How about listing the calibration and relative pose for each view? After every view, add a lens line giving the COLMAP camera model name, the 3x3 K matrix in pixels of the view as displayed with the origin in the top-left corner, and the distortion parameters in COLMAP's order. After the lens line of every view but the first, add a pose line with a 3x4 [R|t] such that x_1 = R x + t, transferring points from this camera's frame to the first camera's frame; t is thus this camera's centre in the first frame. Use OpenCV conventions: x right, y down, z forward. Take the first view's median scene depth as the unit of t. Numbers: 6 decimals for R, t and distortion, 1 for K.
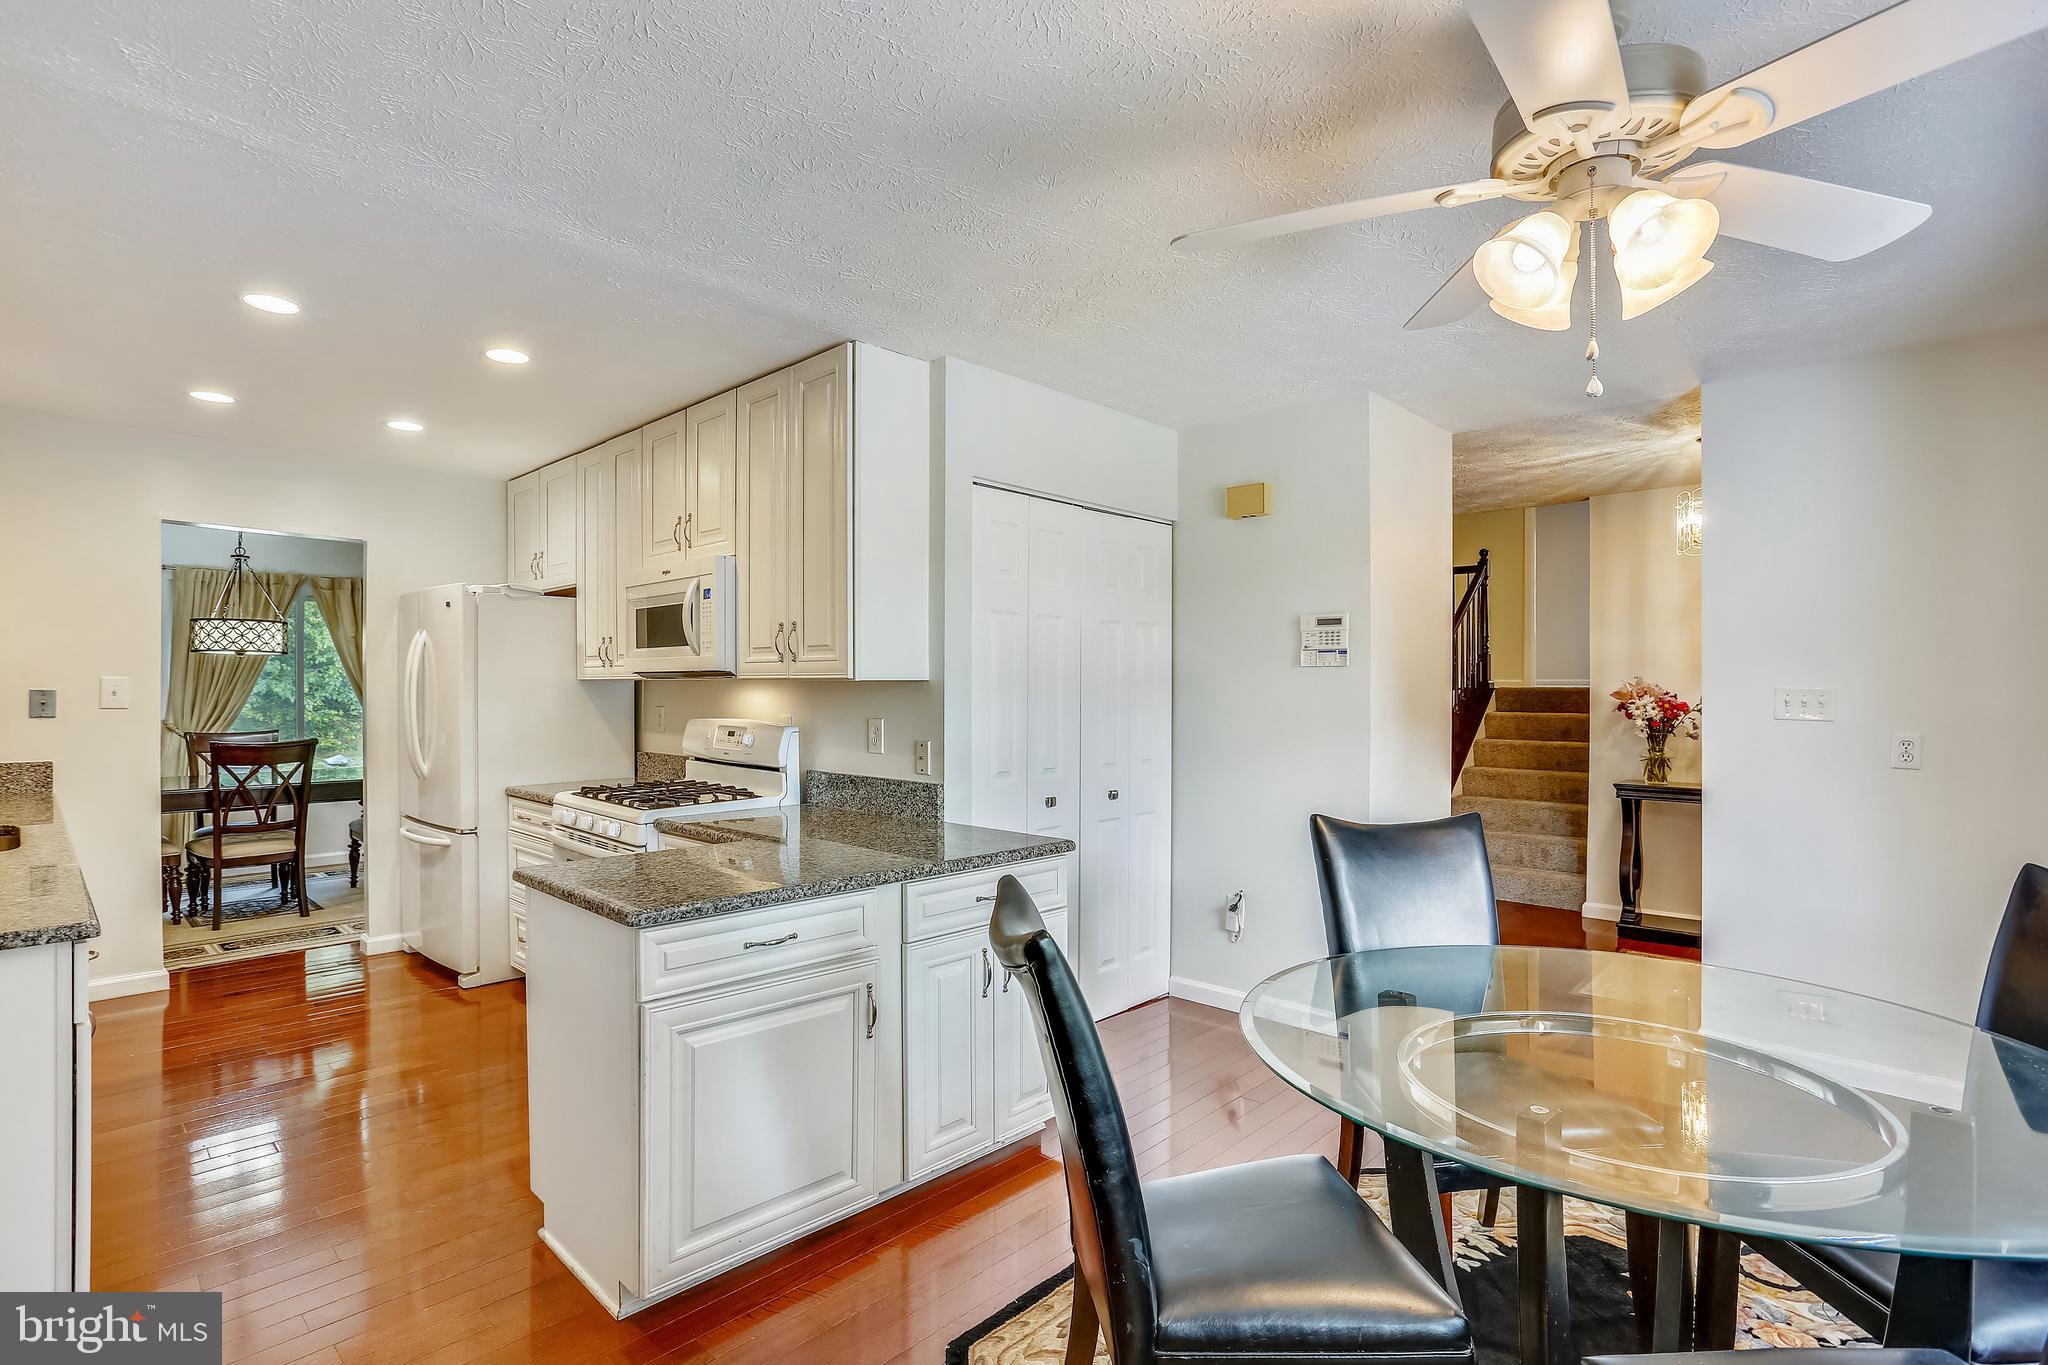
lens RADIAL K [[985.8, 0, 1023.0], [0, 985.8, 704.6], [0, 0, 1]] dist [-0.059646, 0.028706]
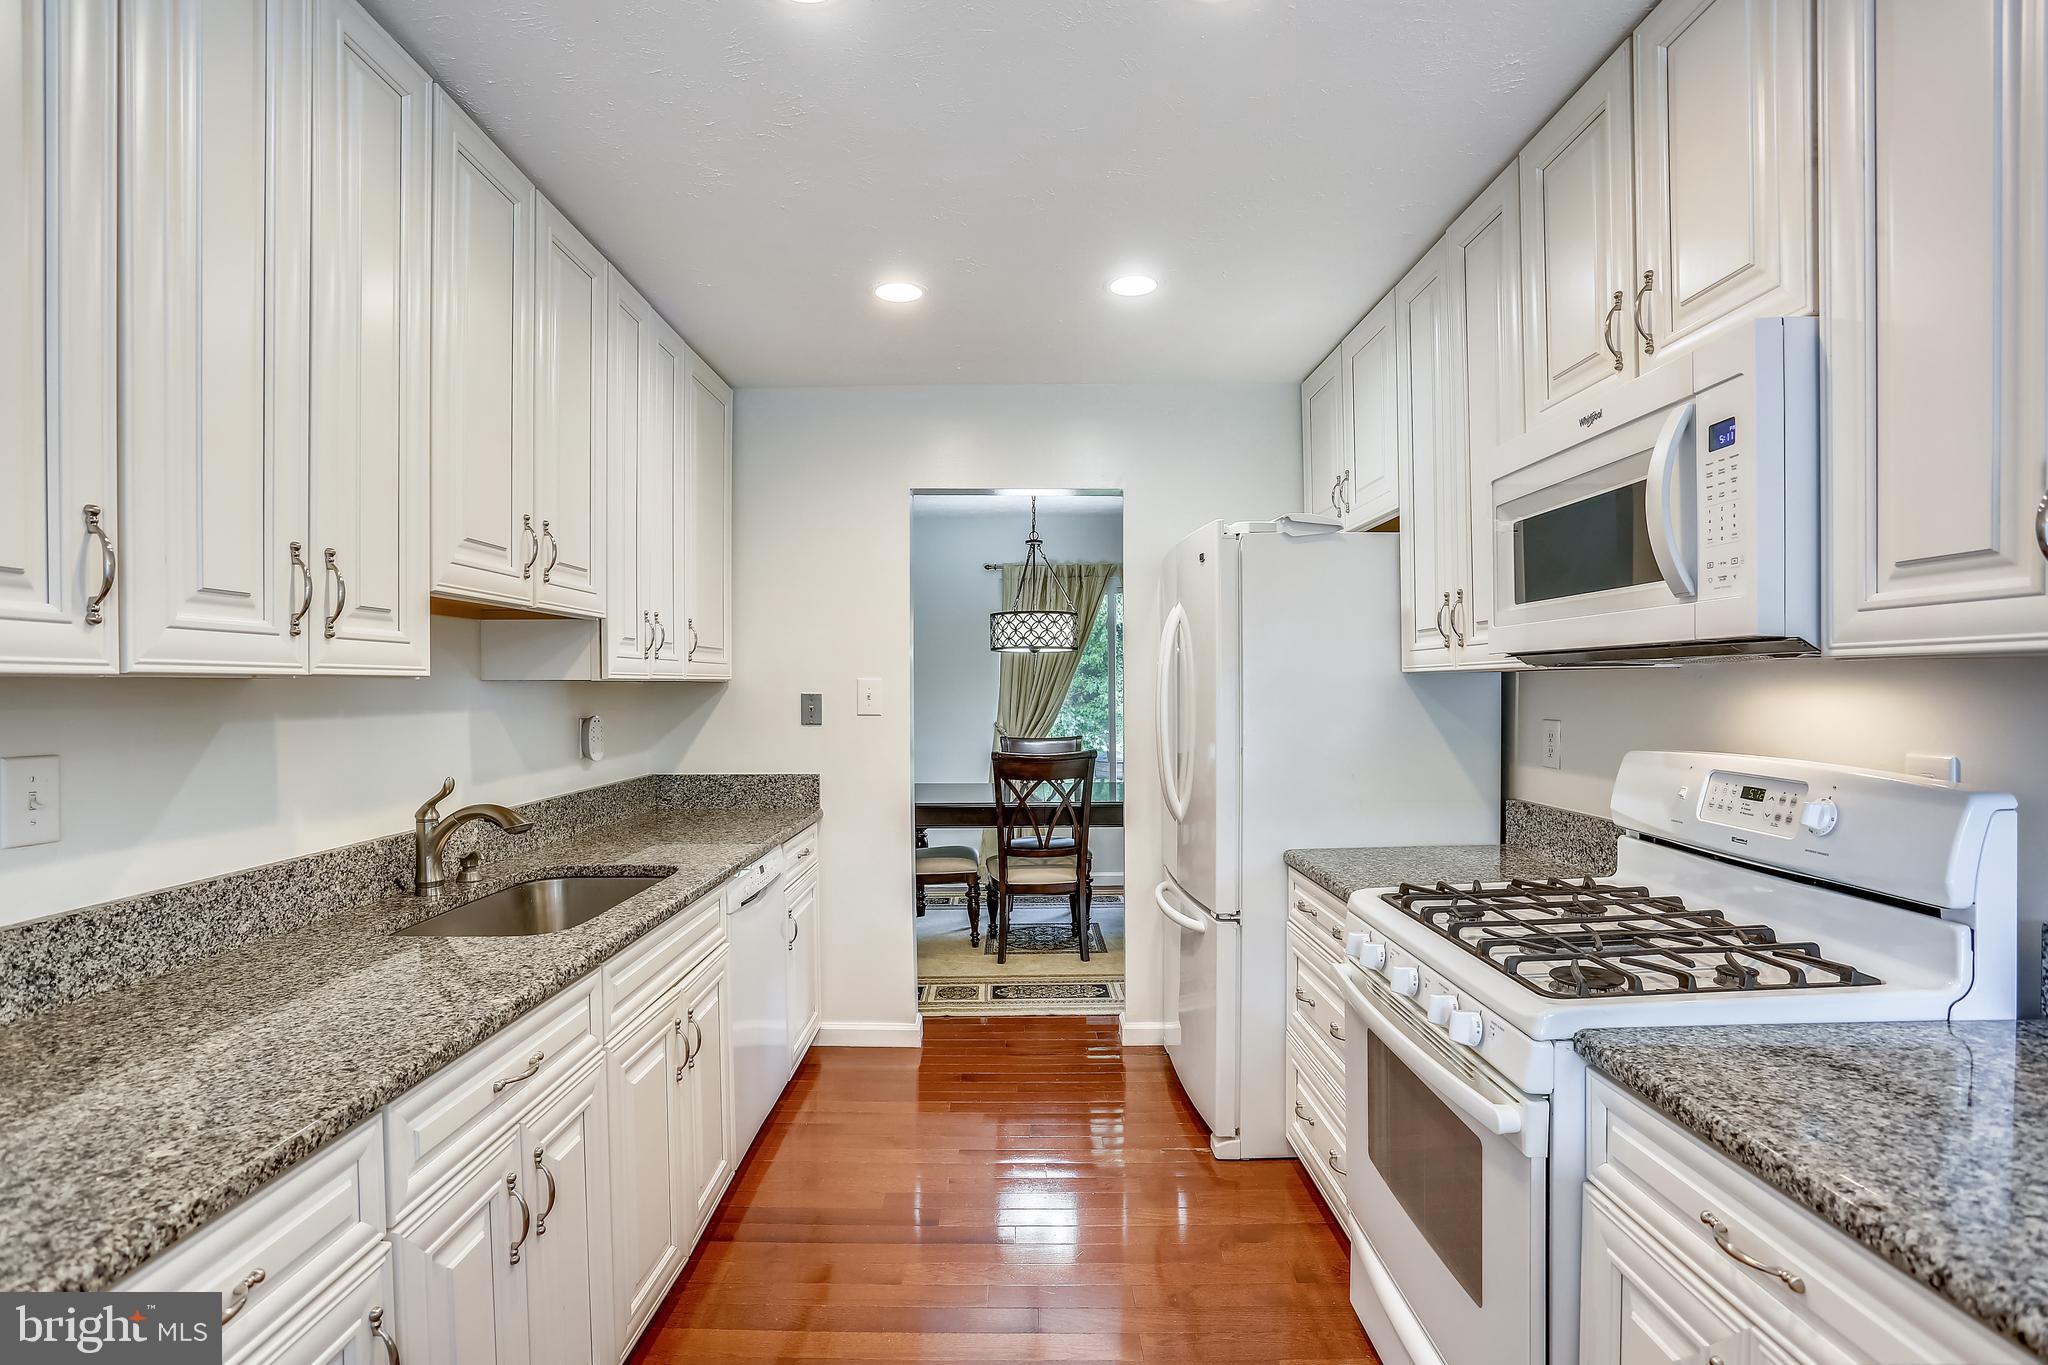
lens RADIAL K [[985.8, 0, 1023.0], [0, 985.8, 704.6], [0, 0, 1]] dist [-0.059646, 0.028706]
pose [[0.686121, 0.004468, -0.727474, -0.192080], [-0.003150, 0.999990, 0.003171, -0.007604], [0.727481, 0.000115, 0.686128, 0.445365]]
